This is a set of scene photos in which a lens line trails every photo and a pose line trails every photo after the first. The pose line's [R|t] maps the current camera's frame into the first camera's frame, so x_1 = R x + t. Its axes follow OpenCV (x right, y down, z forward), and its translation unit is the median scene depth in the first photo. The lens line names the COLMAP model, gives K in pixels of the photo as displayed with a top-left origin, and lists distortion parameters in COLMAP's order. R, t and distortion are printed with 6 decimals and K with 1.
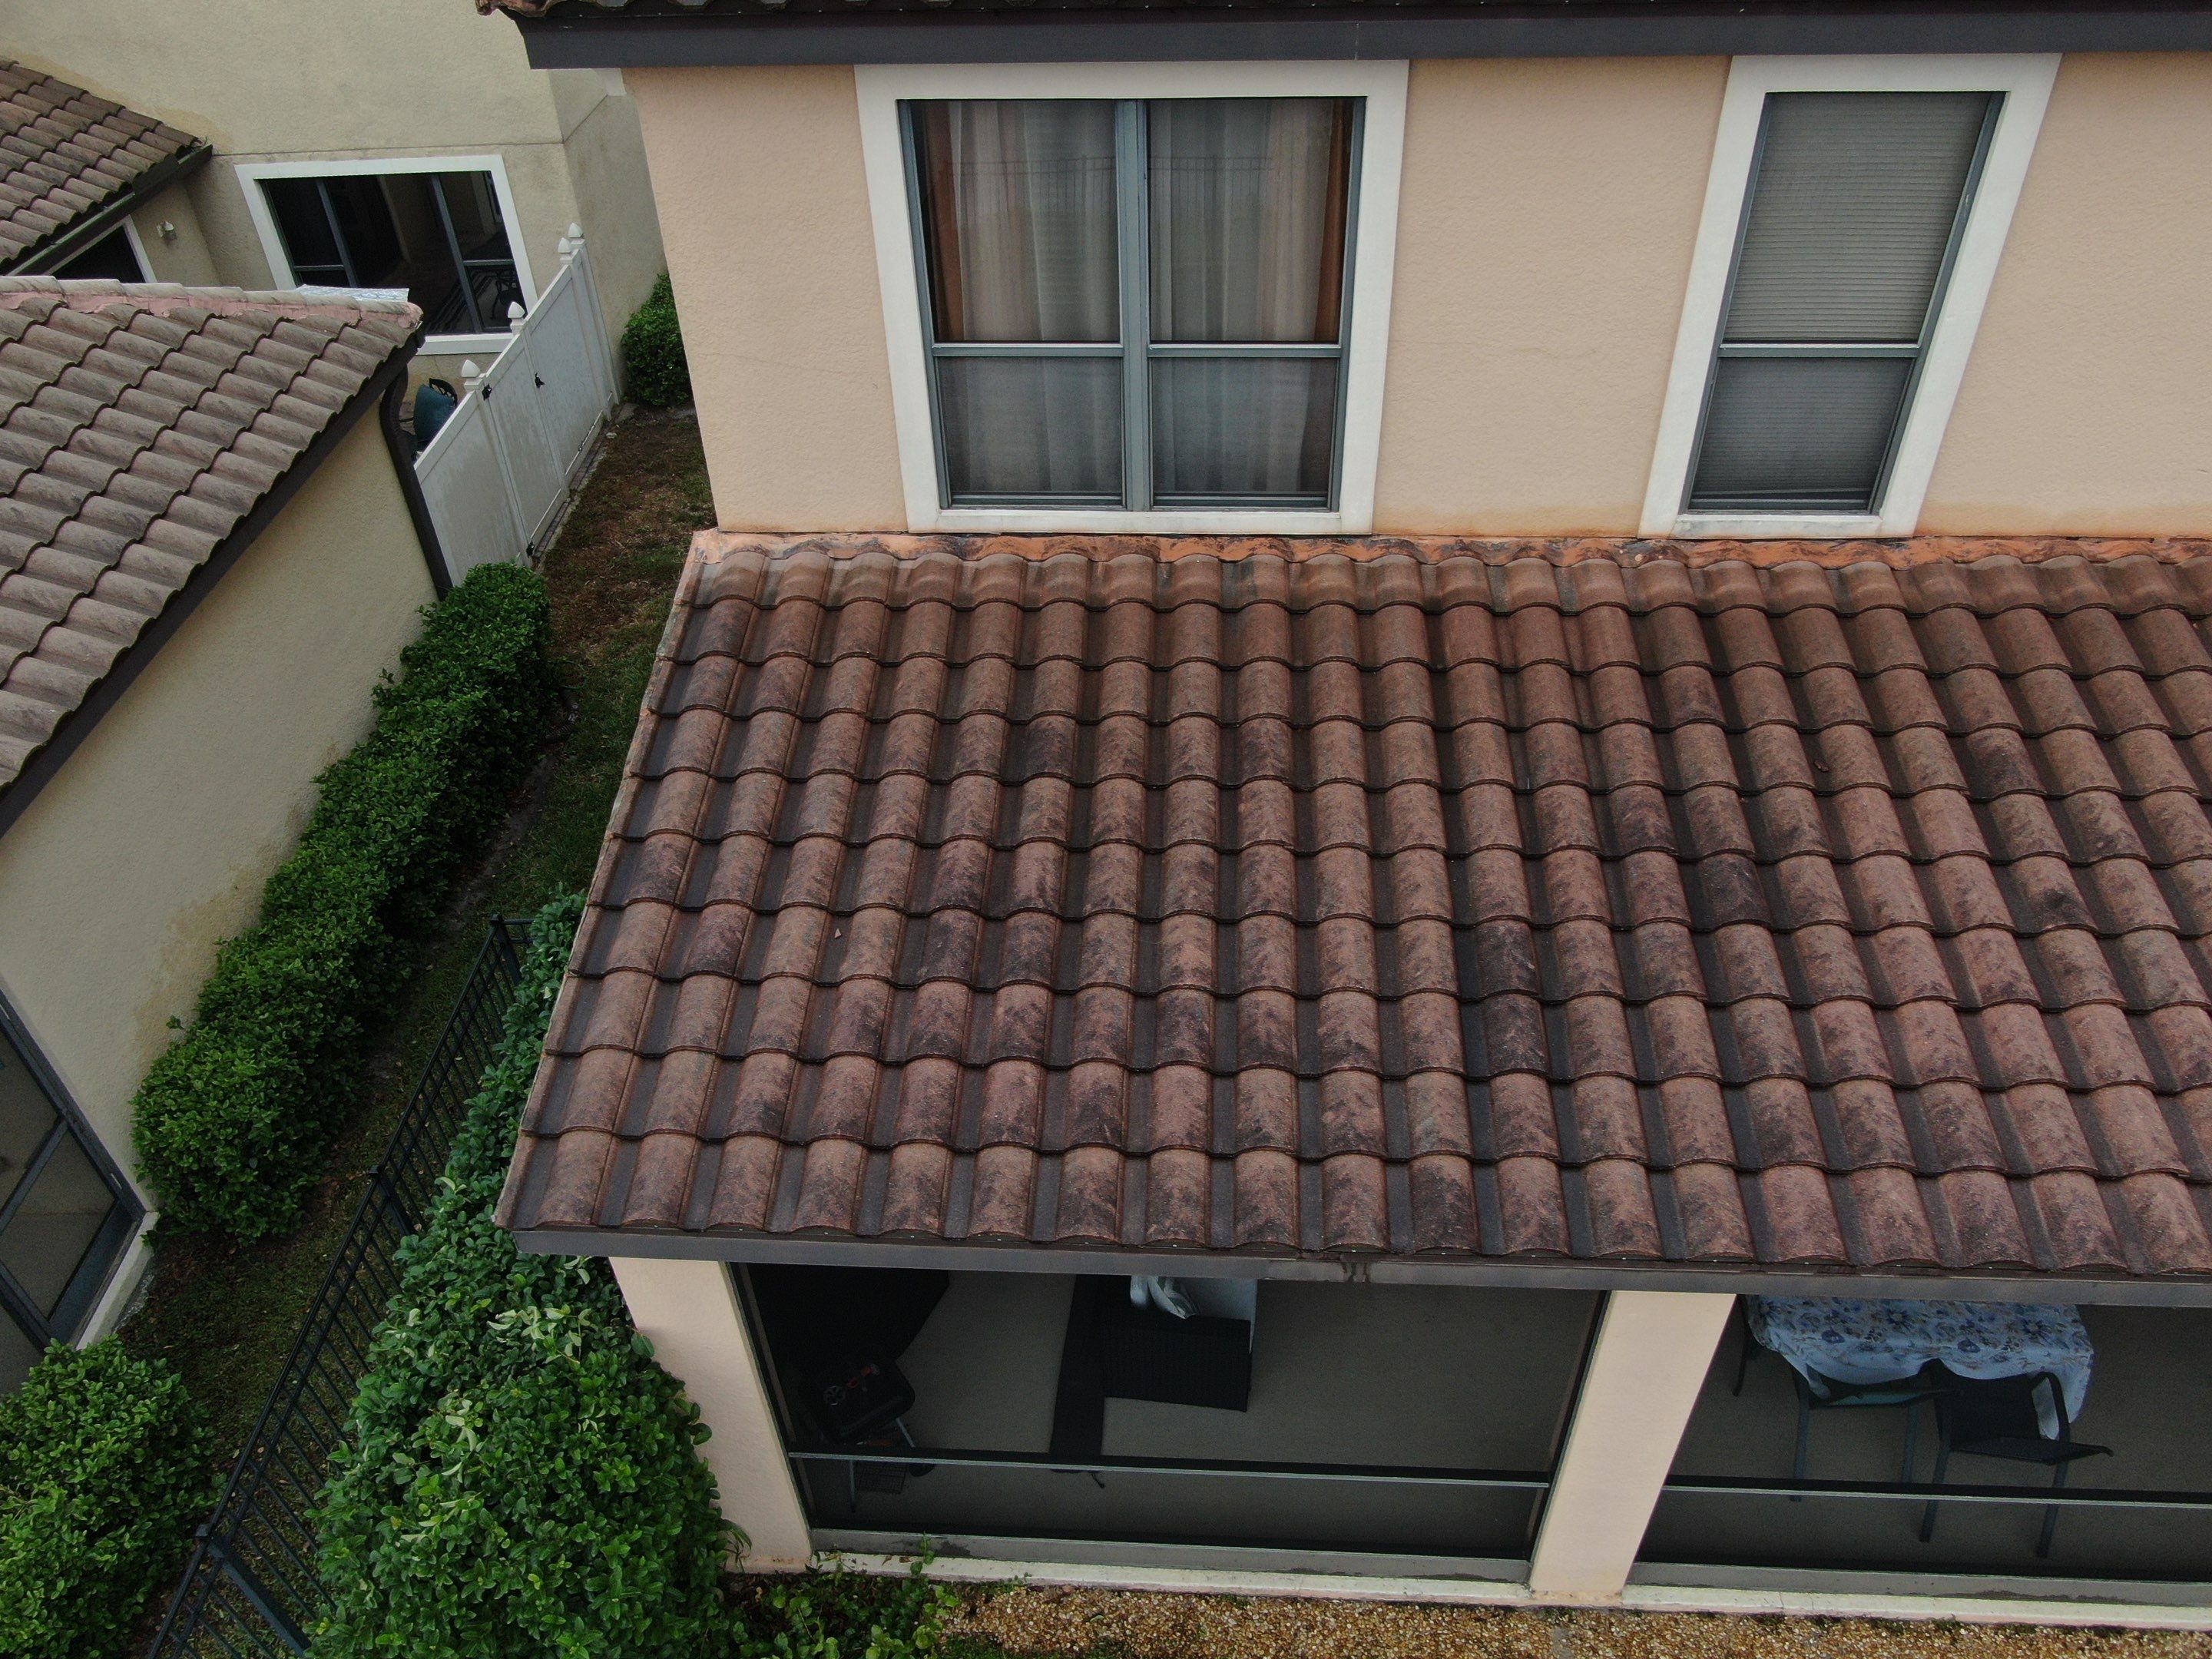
lens RADIAL K [[1597.1, 0, 1106.5], [0, 1597.1, 818.7], [0, 0, 1]] dist [-0.026168, 0.010157]
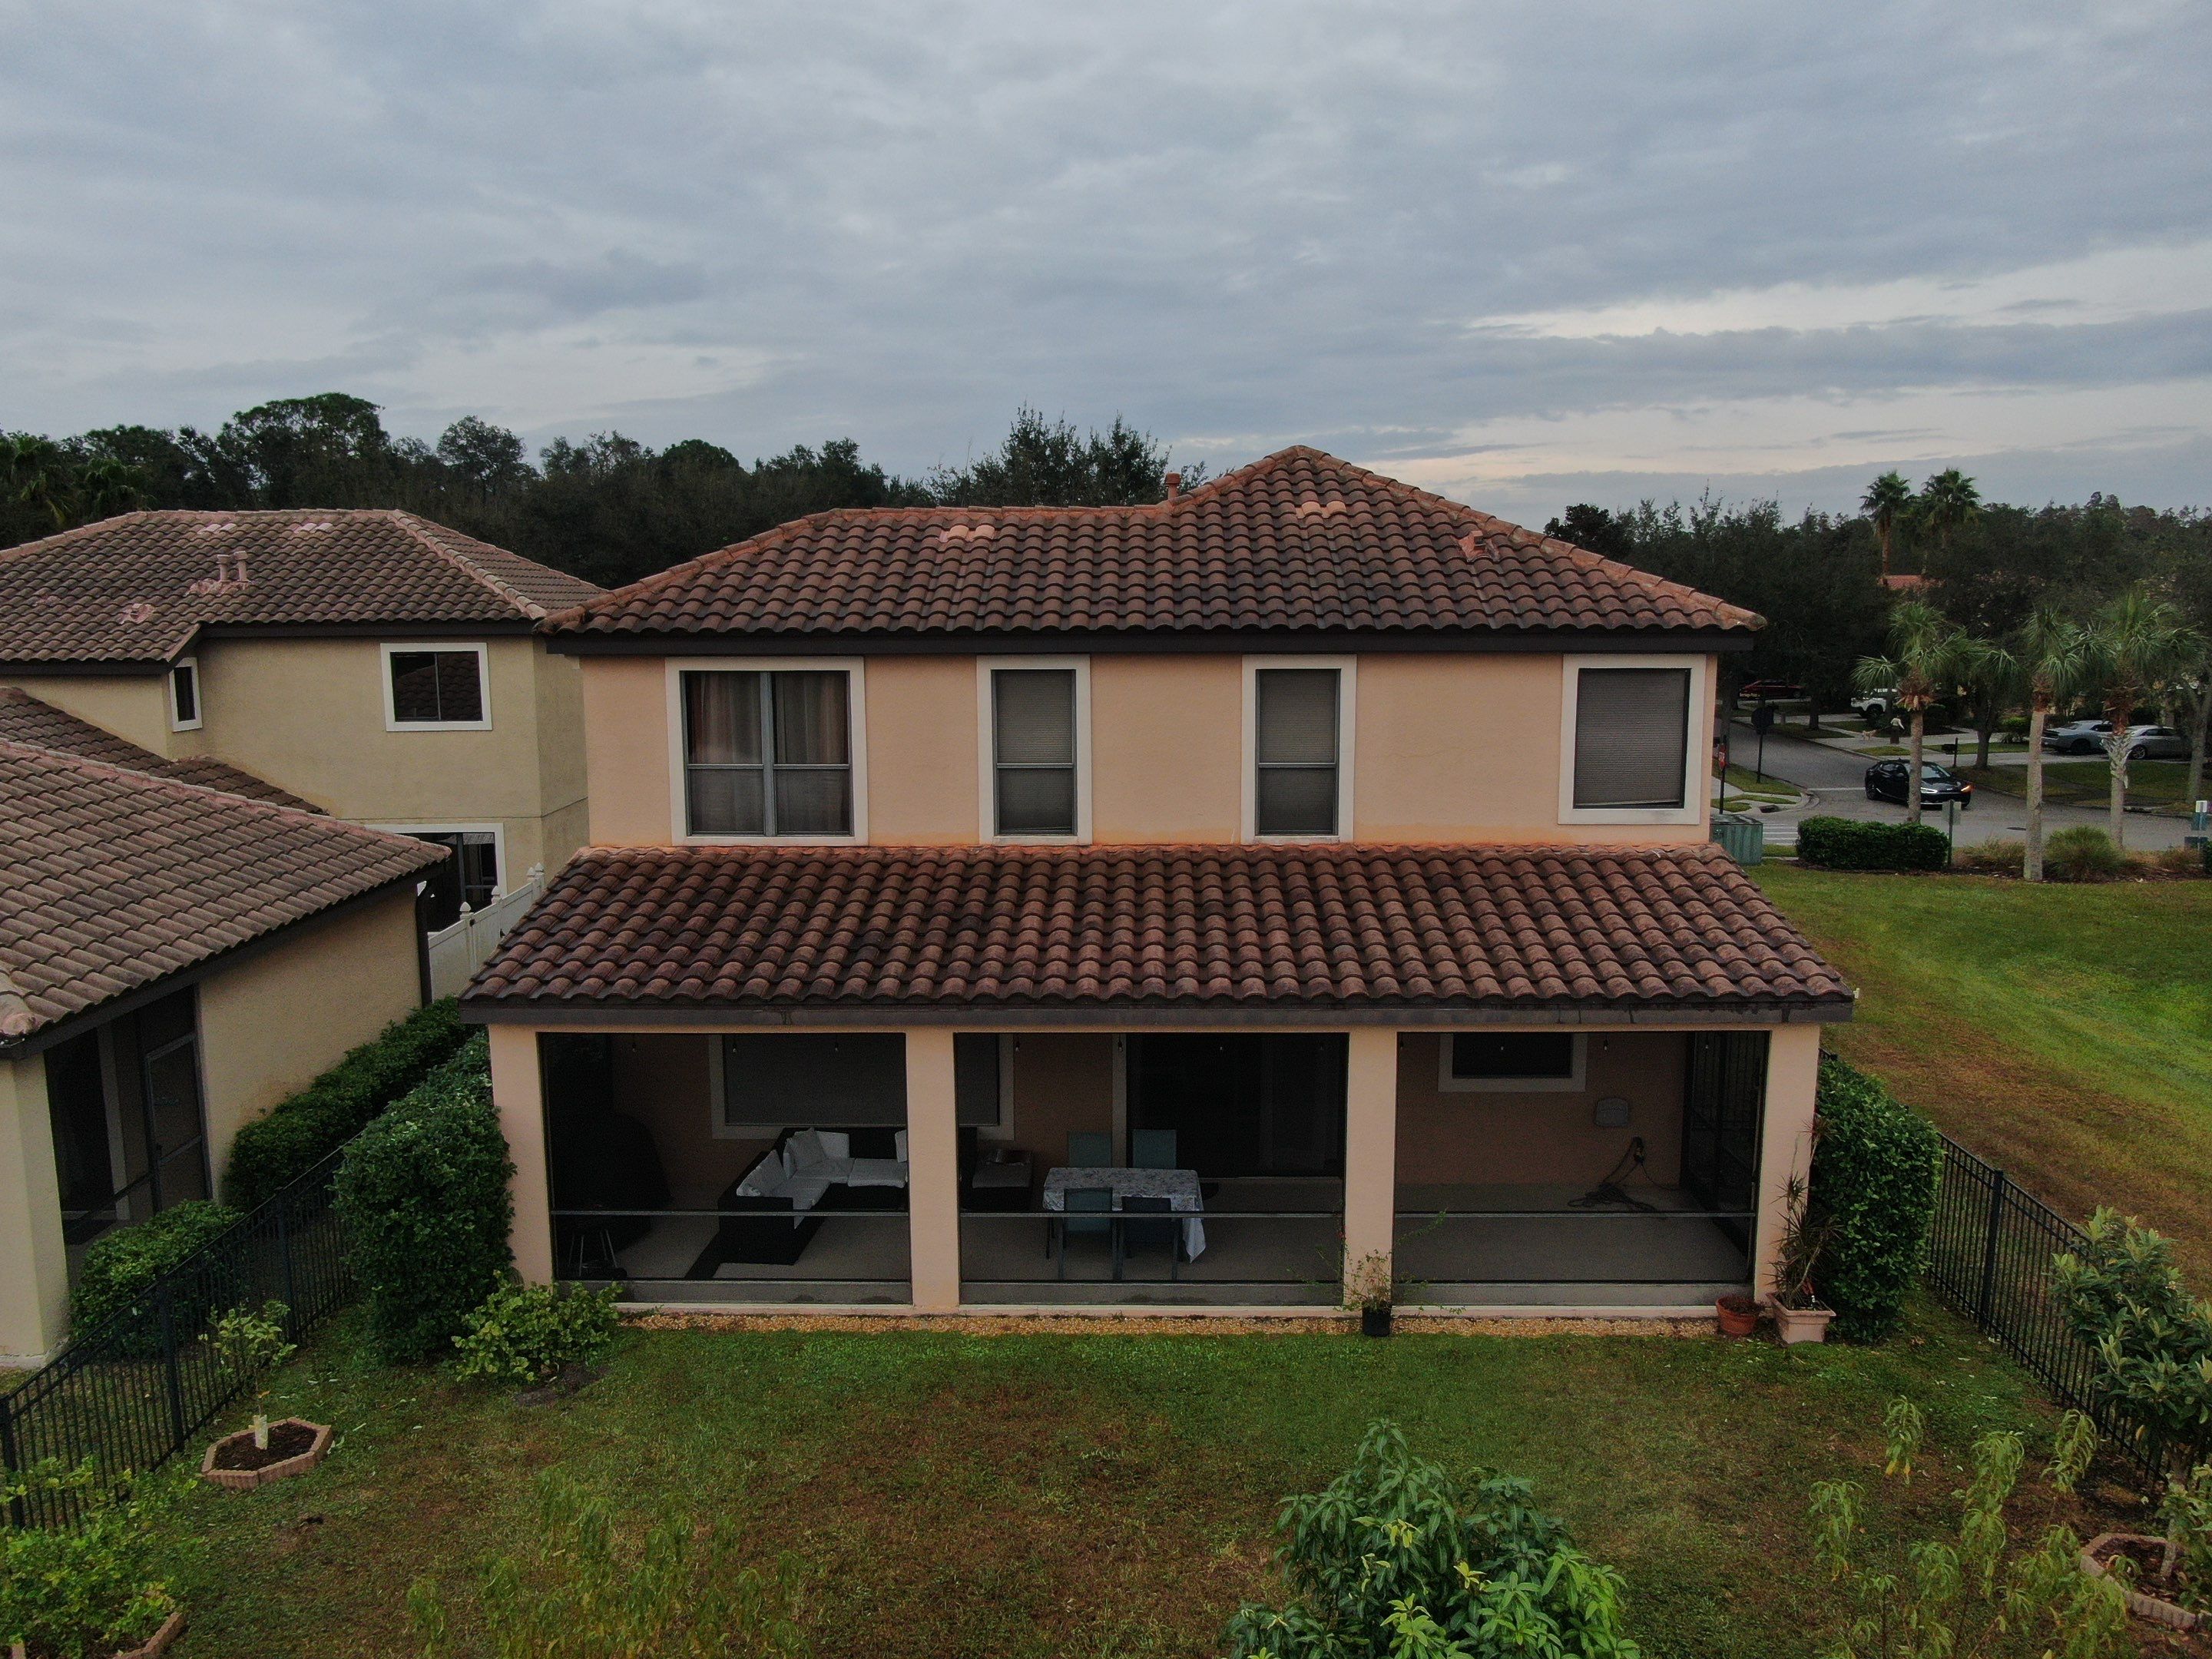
lens RADIAL K [[1597.1, 0, 1125.8], [0, 1597.1, 813.2], [0, 0, 1]] dist [-0.026168, 0.010157]
pose [[0.998476, 0.017632, 0.052297, 0.440690], [0.012328, 0.852392, -0.522758, 1.067520], [-0.053795, 0.522606, 0.850876, -1.108788]]
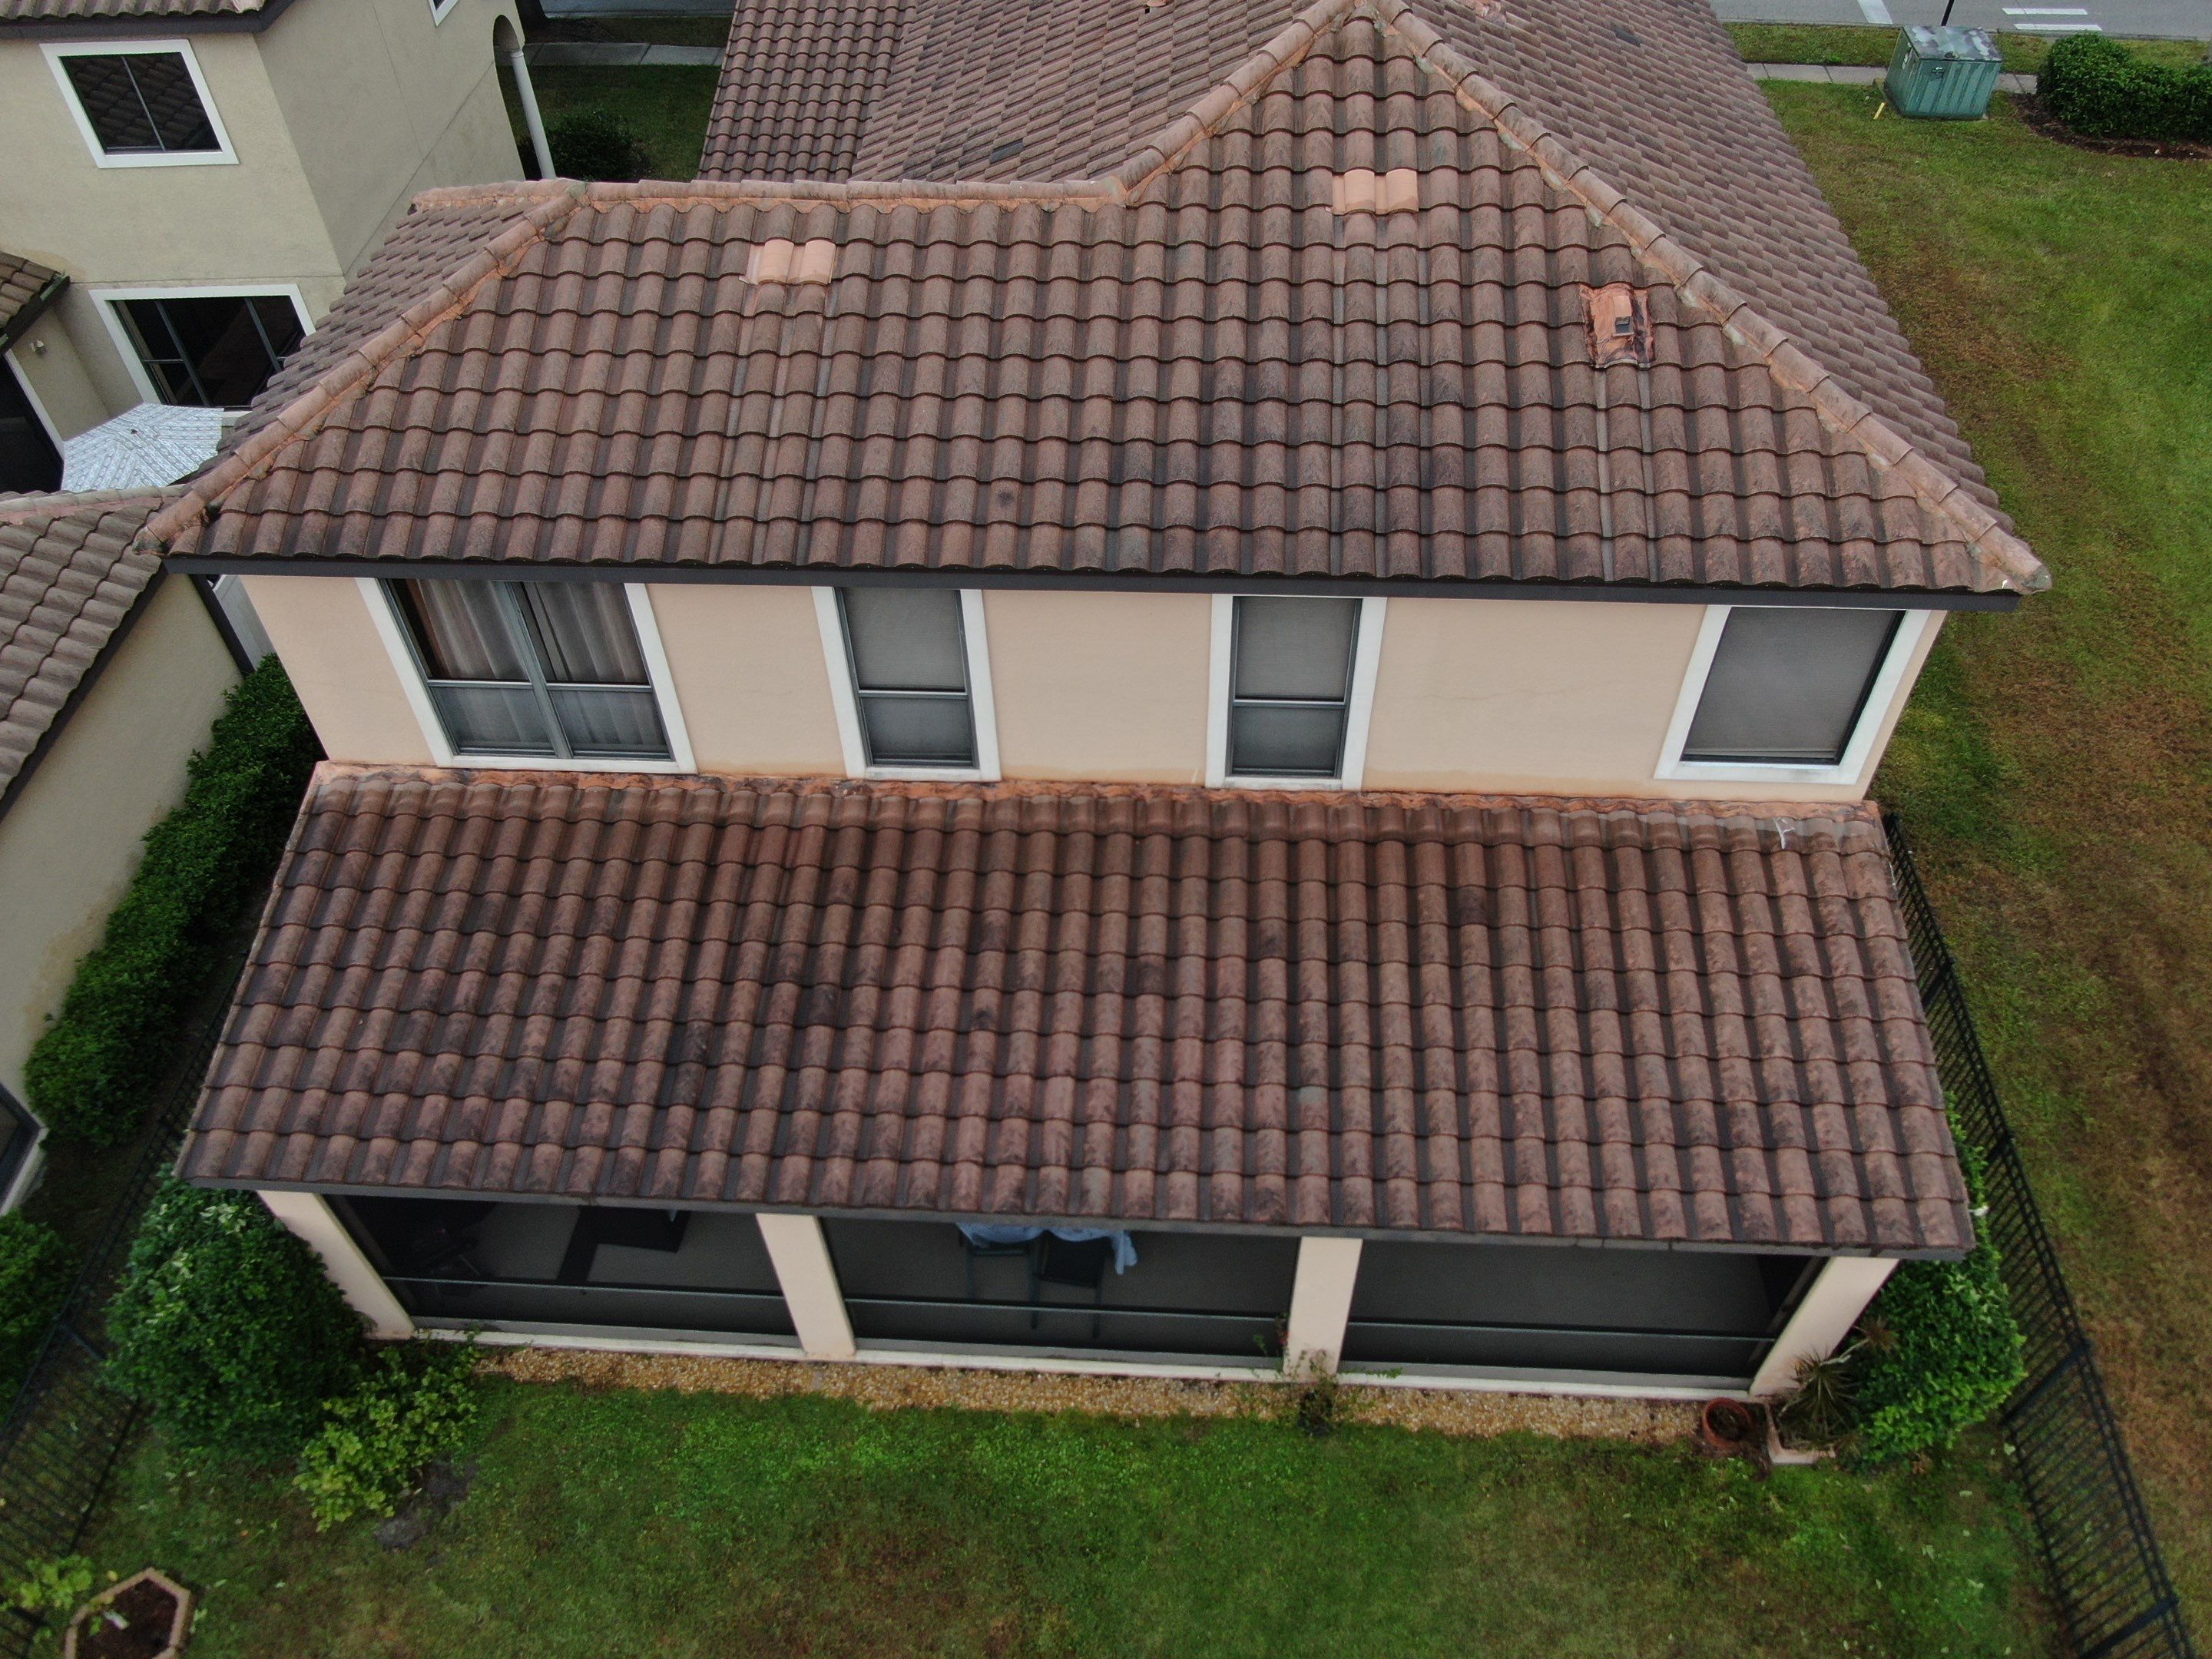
lens RADIAL K [[1597.1, 0, 1113.1], [0, 1597.1, 818.0], [0, 0, 1]] dist [-0.026168, 0.010157]
pose [[0.999935, 0.006503, 0.009381, 0.629728], [-0.007603, 0.992445, 0.122456, -0.361775], [-0.008514, -0.122519, 0.992430, -0.769145]]
